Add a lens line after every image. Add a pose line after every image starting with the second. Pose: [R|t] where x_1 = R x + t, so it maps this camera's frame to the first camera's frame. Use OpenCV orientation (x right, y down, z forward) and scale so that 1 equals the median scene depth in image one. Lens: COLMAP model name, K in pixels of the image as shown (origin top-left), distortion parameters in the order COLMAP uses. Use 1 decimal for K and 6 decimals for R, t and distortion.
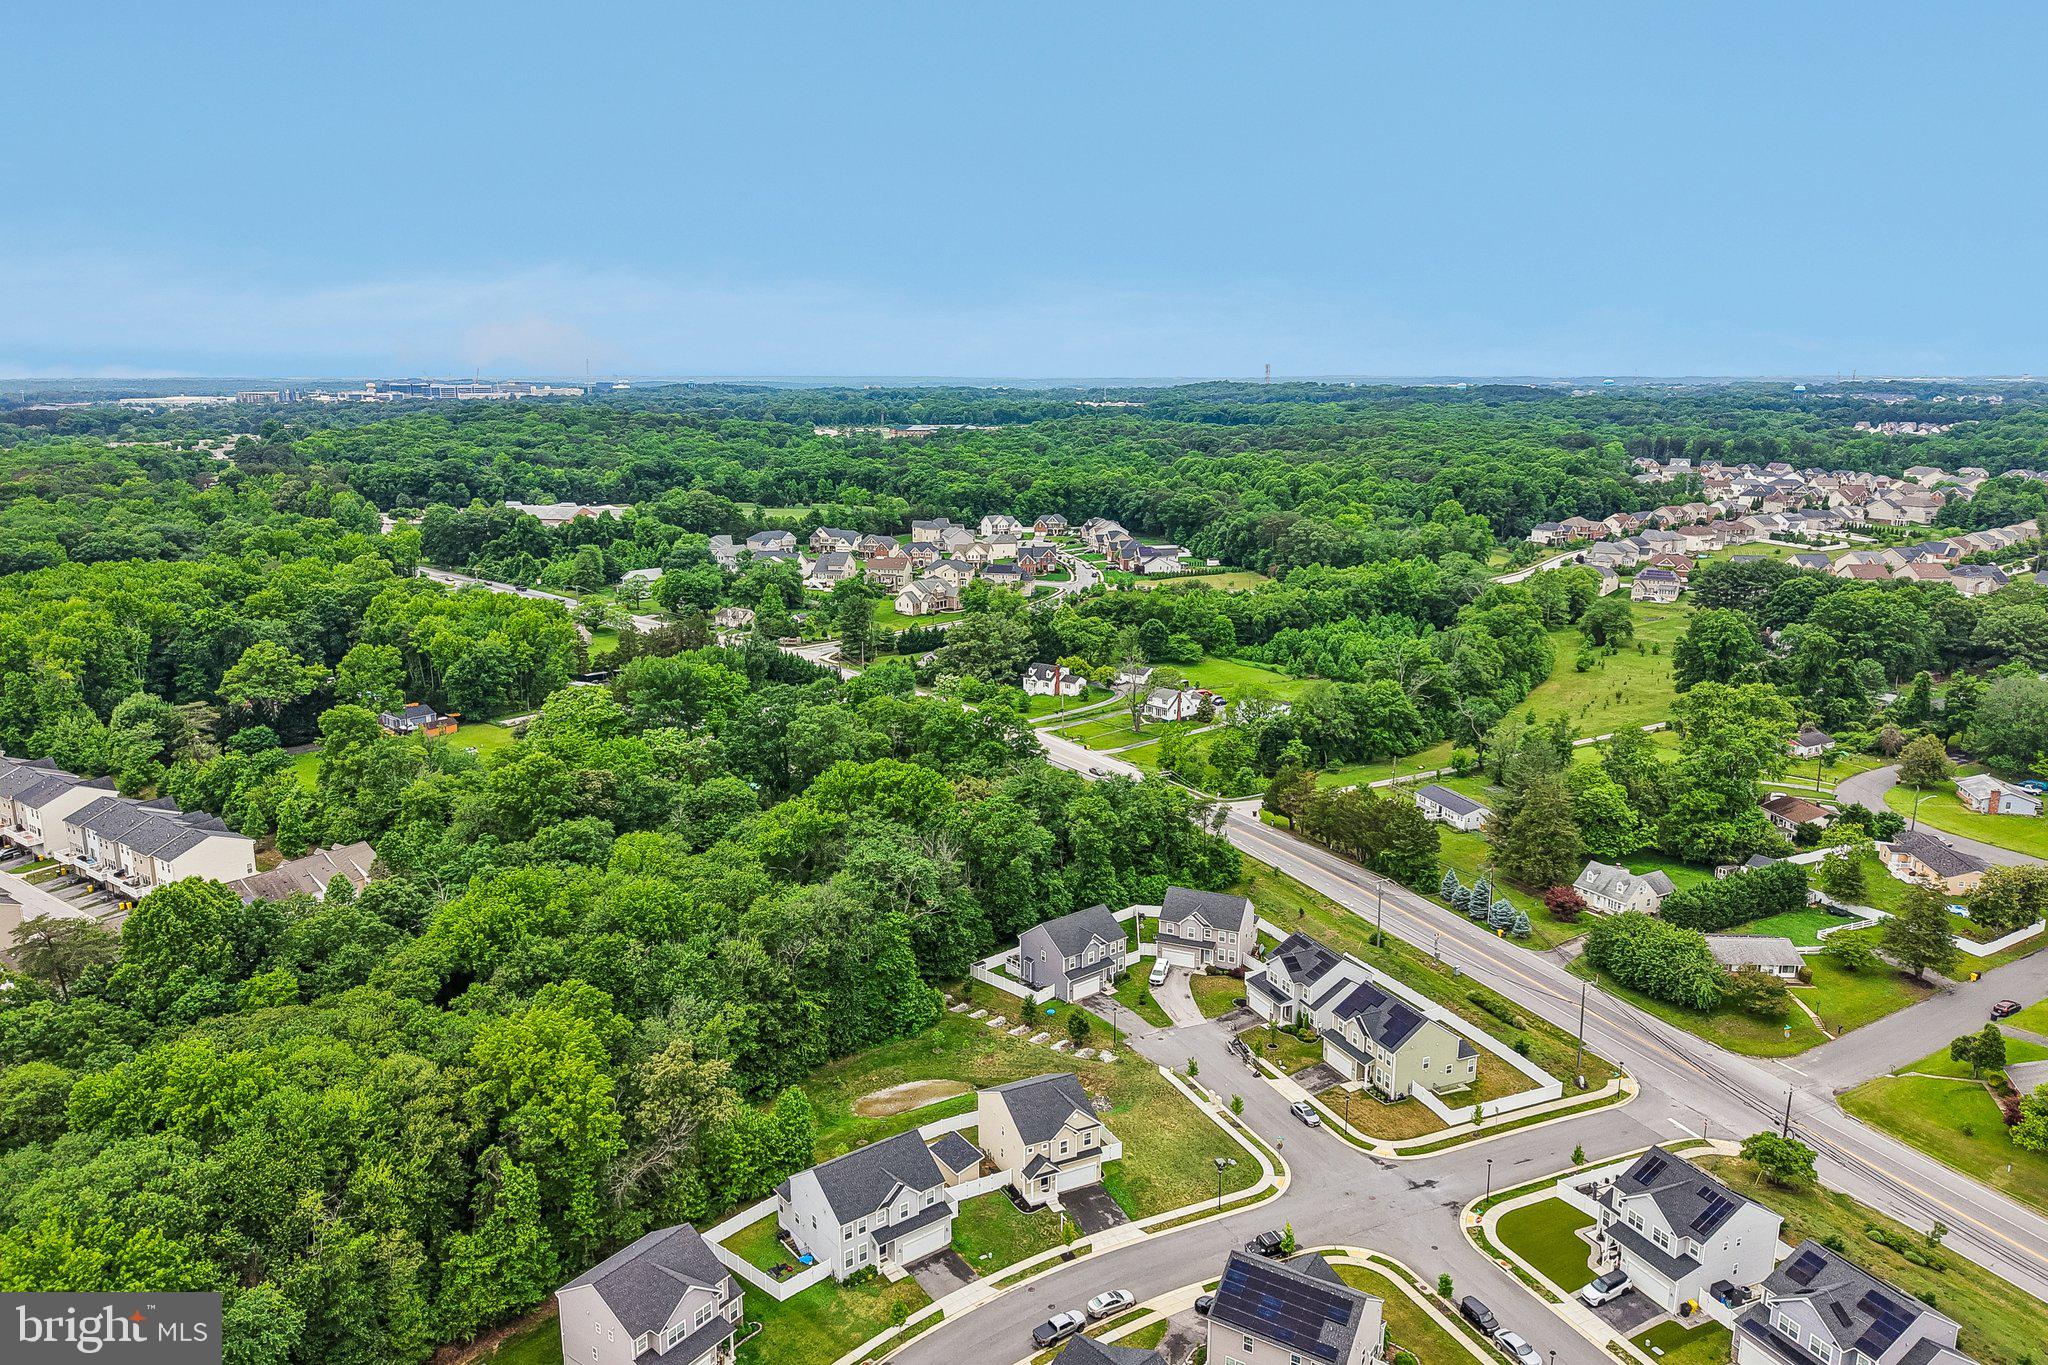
lens RADIAL K [[1380.2, 0, 1024.0], [0, 1380.2, 682.5], [0, 0, 1]] dist [0.019870, -0.026123]
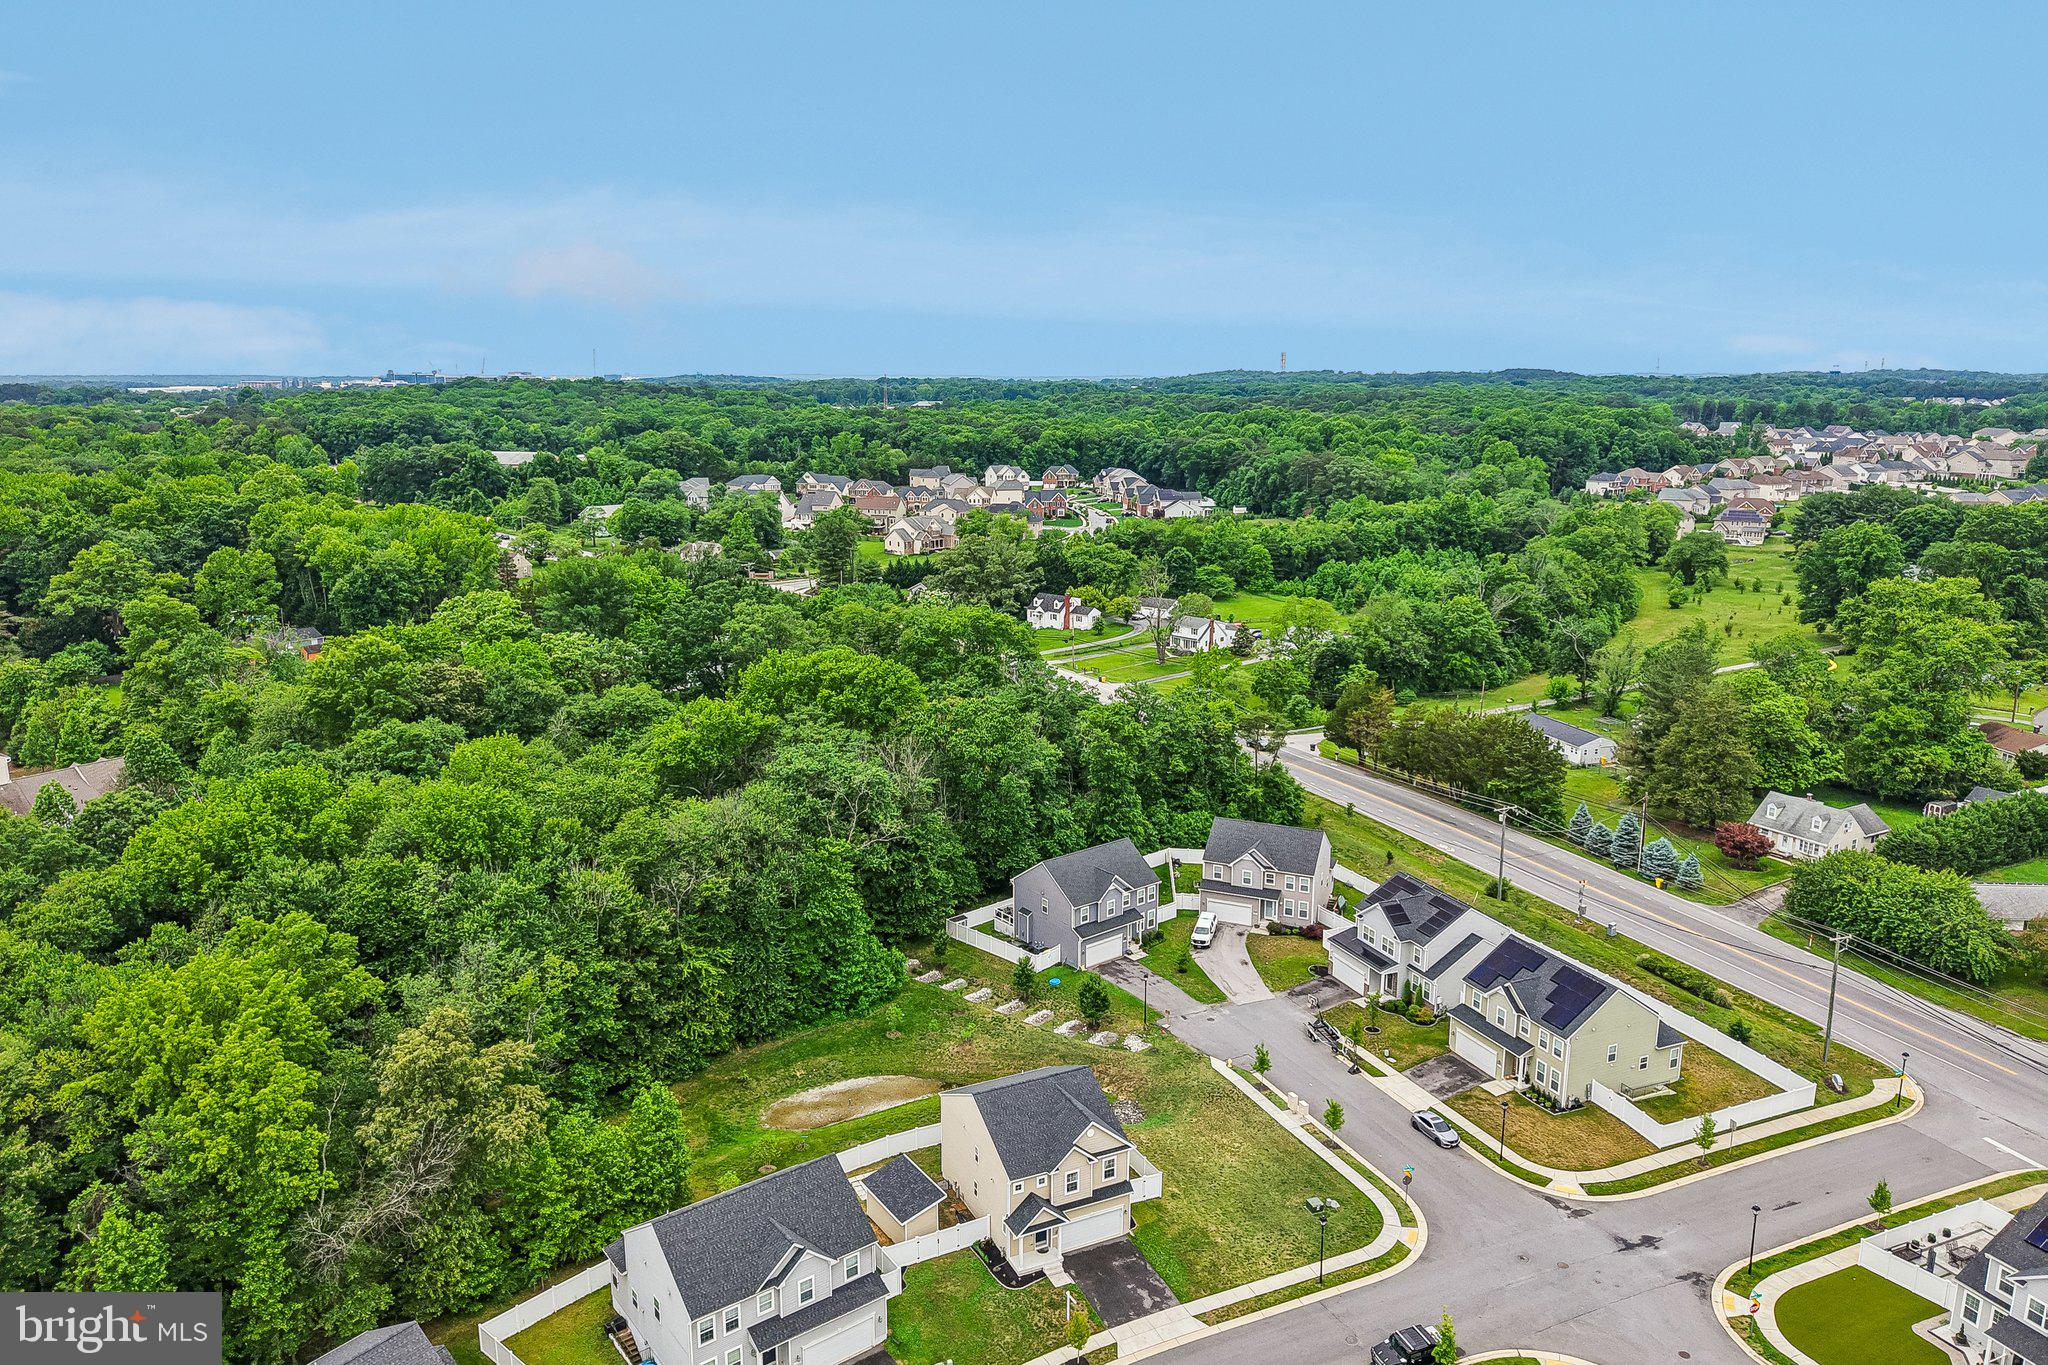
lens RADIAL K [[1380.2, 0, 1024.0], [0, 1380.2, 682.5], [0, 0, 1]] dist [0.019870, -0.026123]
pose [[0.999964, 0.001881, -0.008227, 0.008491], [-0.001882, 0.999998, -0.000218, 0.078541], [0.008226, 0.000234, 0.999966, 0.267556]]
